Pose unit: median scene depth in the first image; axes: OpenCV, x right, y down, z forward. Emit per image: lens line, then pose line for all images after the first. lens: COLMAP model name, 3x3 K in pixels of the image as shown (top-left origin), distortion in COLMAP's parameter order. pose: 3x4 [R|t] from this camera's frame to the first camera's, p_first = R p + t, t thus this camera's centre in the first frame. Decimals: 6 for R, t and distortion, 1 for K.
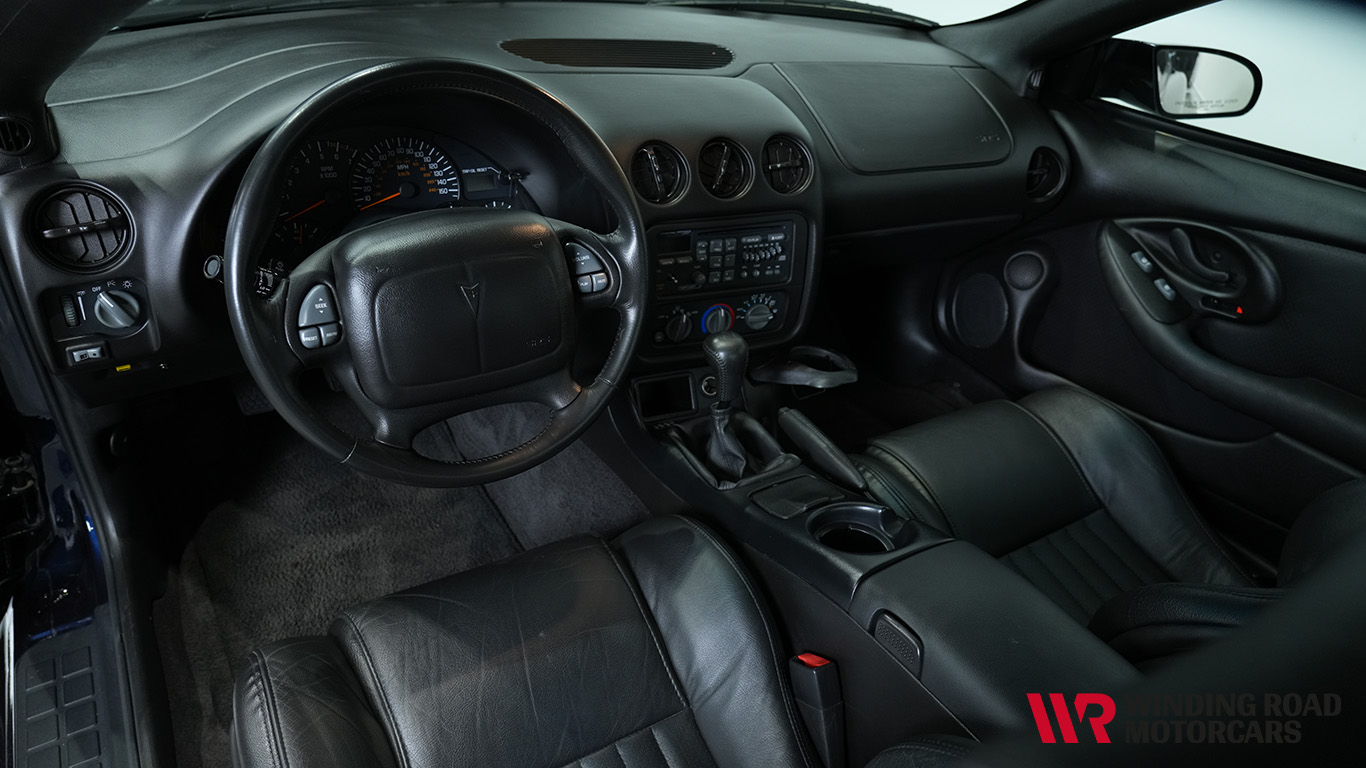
lens RADIAL K [[925.2, 0, 683.0], [0, 925.2, 384.0], [0, 0, 1]] dist [0.007281, 0.004134]
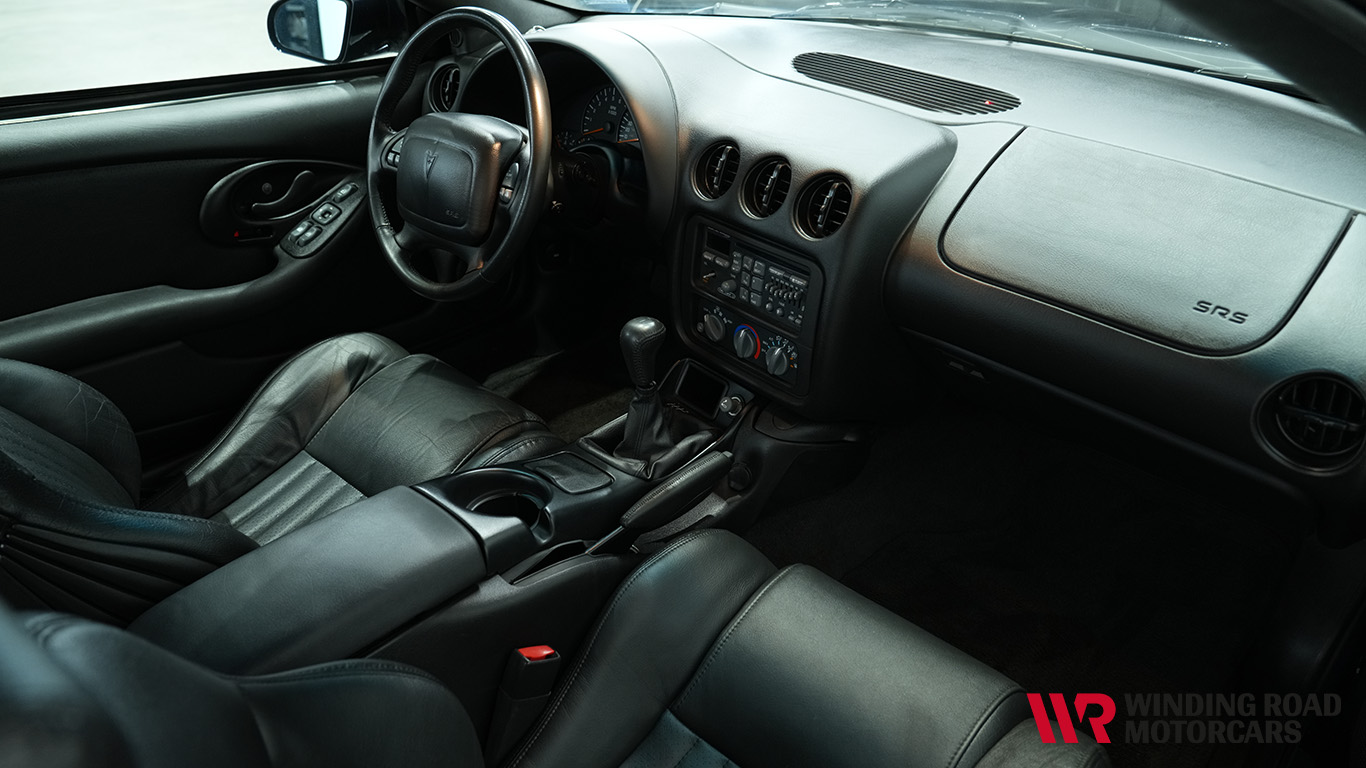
lens RADIAL K [[925.2, 0, 683.0], [0, 925.2, 384.0], [0, 0, 1]] dist [0.007281, 0.004134]
pose [[0.267621, 0.411303, -0.871326, 0.949580], [-0.483808, 0.839407, 0.247638, -0.258773], [0.833252, 0.355282, 0.423634, 0.598750]]
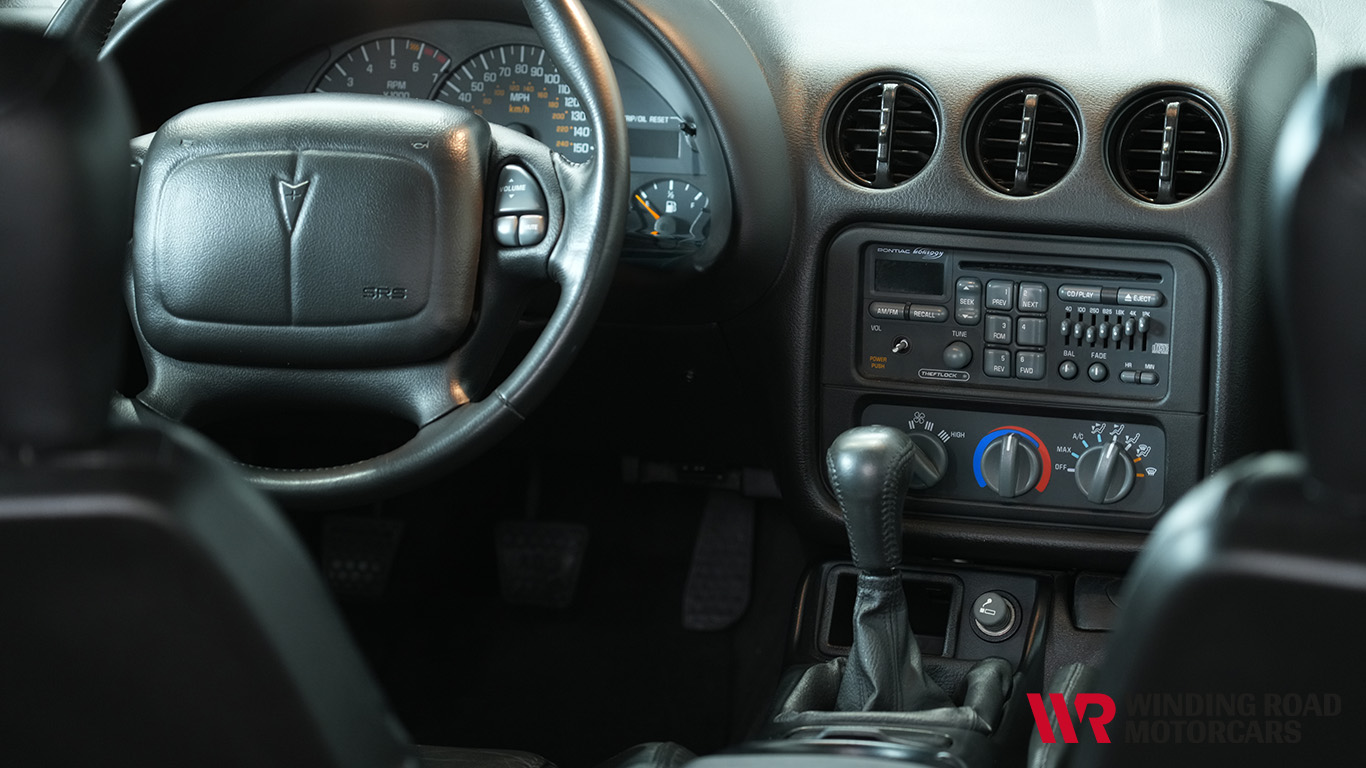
lens RADIAL K [[4156.2, 0, 683.0], [0, 4156.2, 384.0], [0, 0, 1]] dist [0.105731, 0.681397]
pose [[0.731275, 0.080949, -0.677262, 1.428950], [-0.294569, 0.933043, -0.206540, 0.401242], [0.615195, 0.350539, 0.706157, -0.627190]]
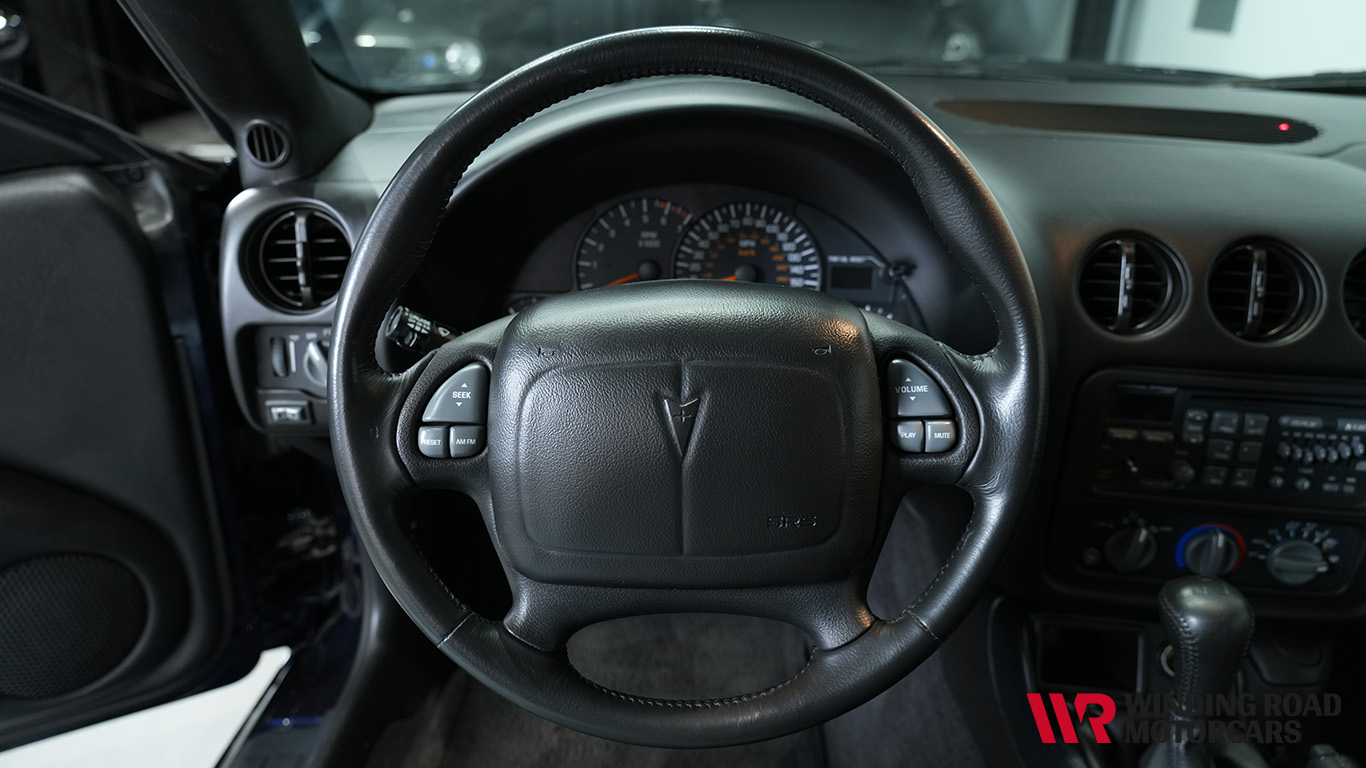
lens RADIAL K [[926.1, 0, 694.6], [0, 926.1, 389.1], [0, 0, 1]] dist [-0.000150, 0.000718]
pose [[0.846987, 0.146165, -0.511126, 0.049500], [-0.226391, 0.969091, -0.098025, -0.041019], [0.481000, 0.198740, 0.853898, 0.367180]]
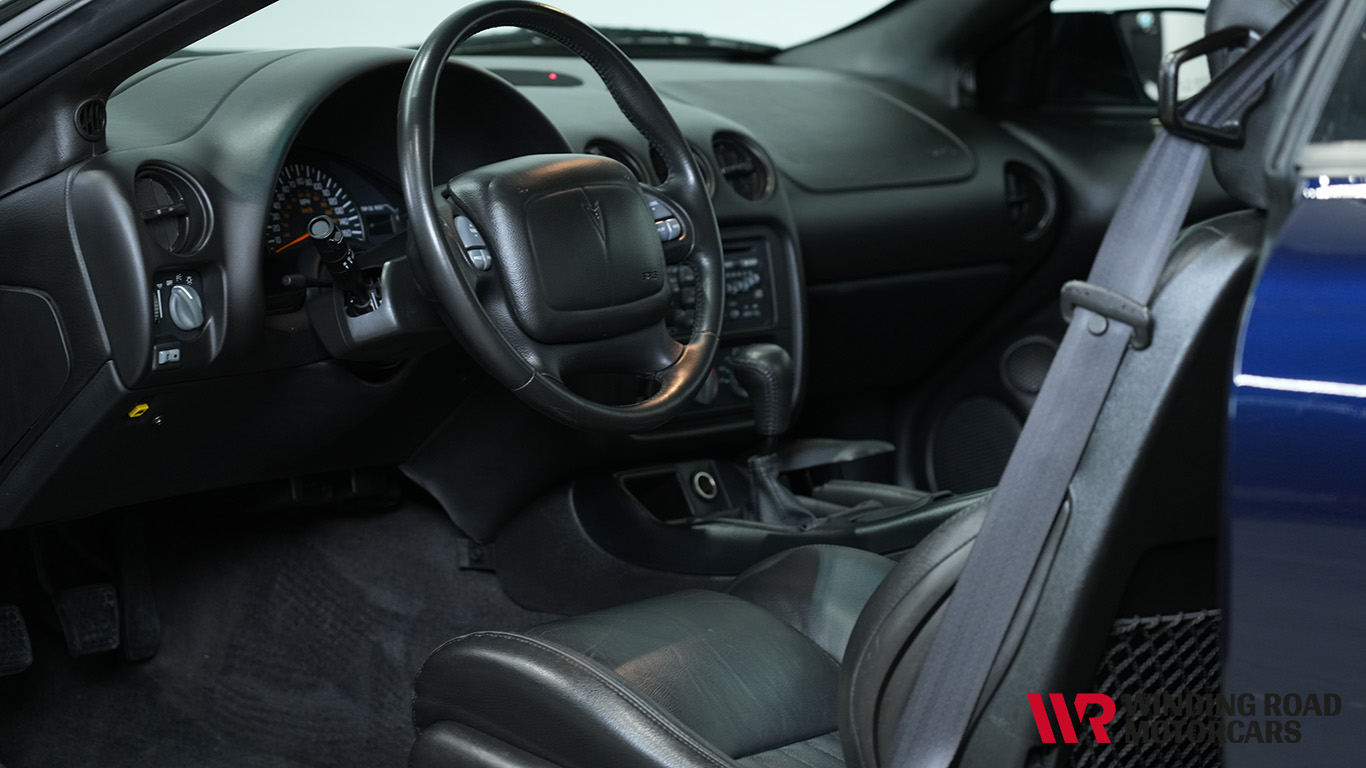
lens RADIAL K [[4156.2, 0, 683.0], [0, 4156.2, 384.0], [0, 0, 1]] dist [0.105731, 0.681397]
pose [[0.915105, -0.131522, 0.381162, -1.279987], [0.273126, 0.897598, -0.346006, 1.108721], [-0.296623, 0.420737, 0.857319, -1.853653]]
